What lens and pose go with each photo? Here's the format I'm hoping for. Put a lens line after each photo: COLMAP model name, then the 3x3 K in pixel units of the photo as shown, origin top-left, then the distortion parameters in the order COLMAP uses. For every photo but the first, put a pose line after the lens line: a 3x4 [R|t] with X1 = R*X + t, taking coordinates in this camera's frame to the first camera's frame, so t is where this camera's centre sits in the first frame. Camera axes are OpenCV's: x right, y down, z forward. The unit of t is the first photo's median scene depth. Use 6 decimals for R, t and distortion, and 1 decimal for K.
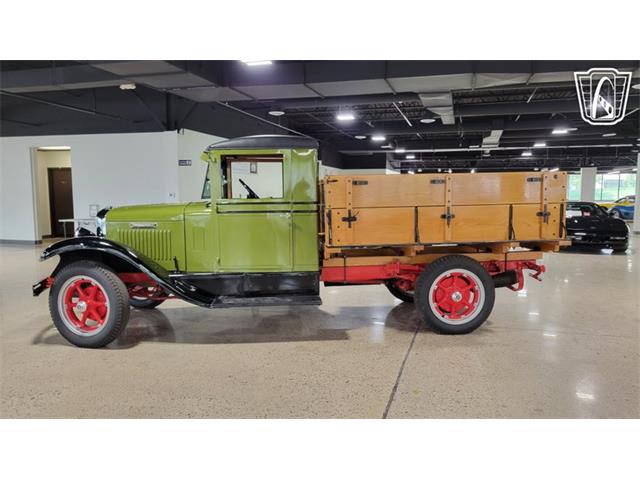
lens RADIAL K [[489.3, 0, 324.5], [0, 489.3, 237.2], [0, 0, 1]] dist [0.024258, -0.000269]
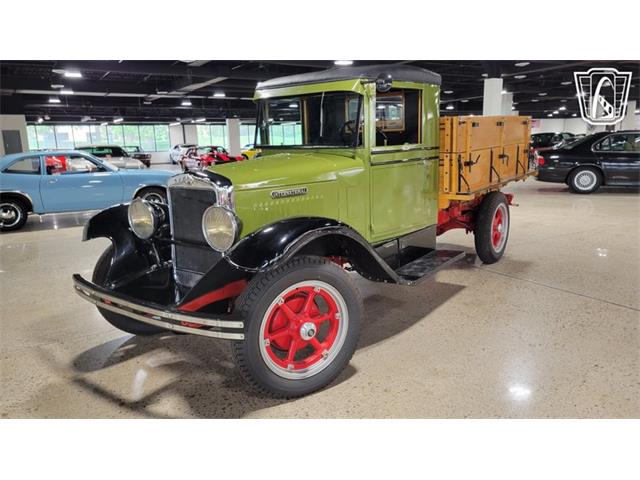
lens RADIAL K [[488.8, 0, 320.0], [0, 488.8, 240.0], [0, 0, 1]] dist [0.029244, -0.002362]
pose [[0.674964, -0.166281, 0.718870, -0.813919], [0.092599, 0.985663, 0.141049, -0.049011], [-0.732017, -0.028636, 0.680685, 0.527170]]
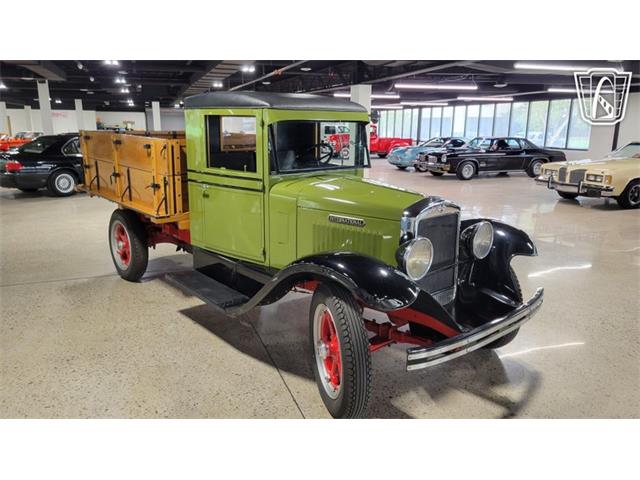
lens RADIAL K [[488.8, 0, 320.0], [0, 488.8, 240.0], [0, 0, 1]] dist [0.029244, -0.002362]
pose [[-0.584692, -0.190230, 0.788637, -0.895786], [0.064691, 0.958091, 0.279066, -0.201322], [-0.808672, 0.214185, -0.547881, 1.549947]]
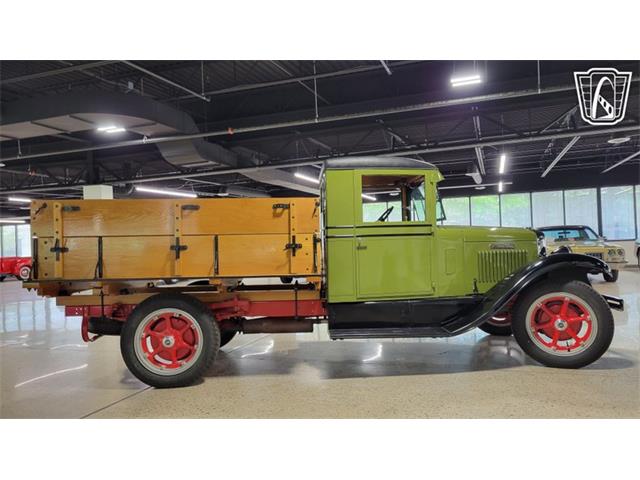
lens RADIAL K [[484.7, 0, 336.0], [0, 484.7, 243.0], [0, 0, 1]] dist [0.006016, 0.000946]
pose [[-0.998643, 0.039592, 0.033827, -0.087474], [0.042525, 0.994952, 0.090901, -0.143665], [-0.030058, 0.092216, -0.995285, 2.115080]]
